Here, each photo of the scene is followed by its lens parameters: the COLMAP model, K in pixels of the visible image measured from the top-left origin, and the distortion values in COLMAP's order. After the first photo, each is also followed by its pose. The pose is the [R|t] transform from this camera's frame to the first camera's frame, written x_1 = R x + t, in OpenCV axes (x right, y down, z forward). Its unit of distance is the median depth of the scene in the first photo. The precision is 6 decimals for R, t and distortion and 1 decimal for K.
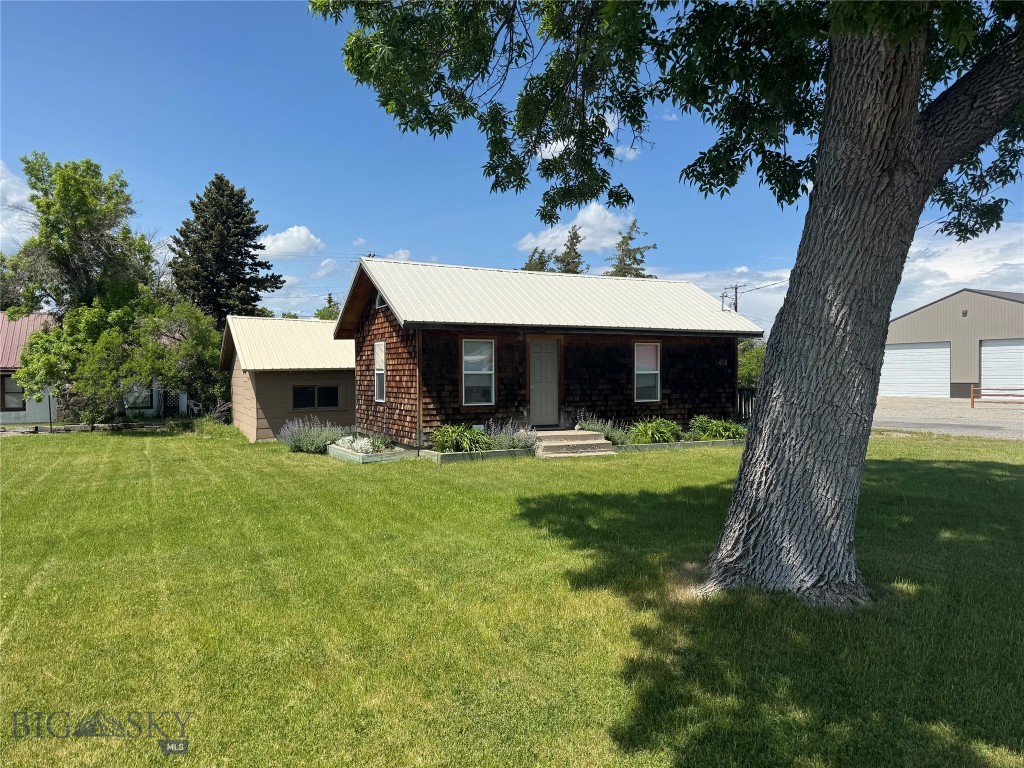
lens RADIAL K [[723.3, 0, 519.2], [0, 723.3, 384.8], [0, 0, 1]] dist [0.045366, -0.026099]
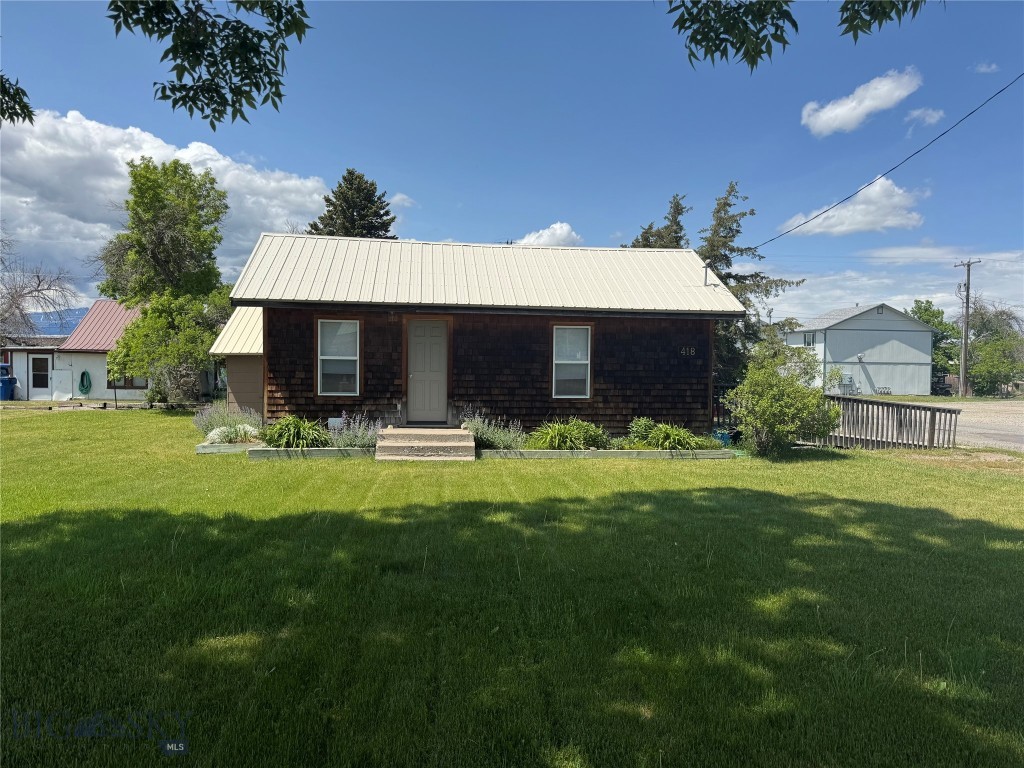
lens RADIAL K [[723.3, 0, 519.9], [0, 723.3, 388.7], [0, 0, 1]] dist [0.045366, -0.026099]
pose [[0.941586, 0.028537, -0.335561, 0.404031], [-0.022156, 0.999494, 0.022829, -0.004630], [0.336043, -0.014061, 0.941742, 0.222043]]
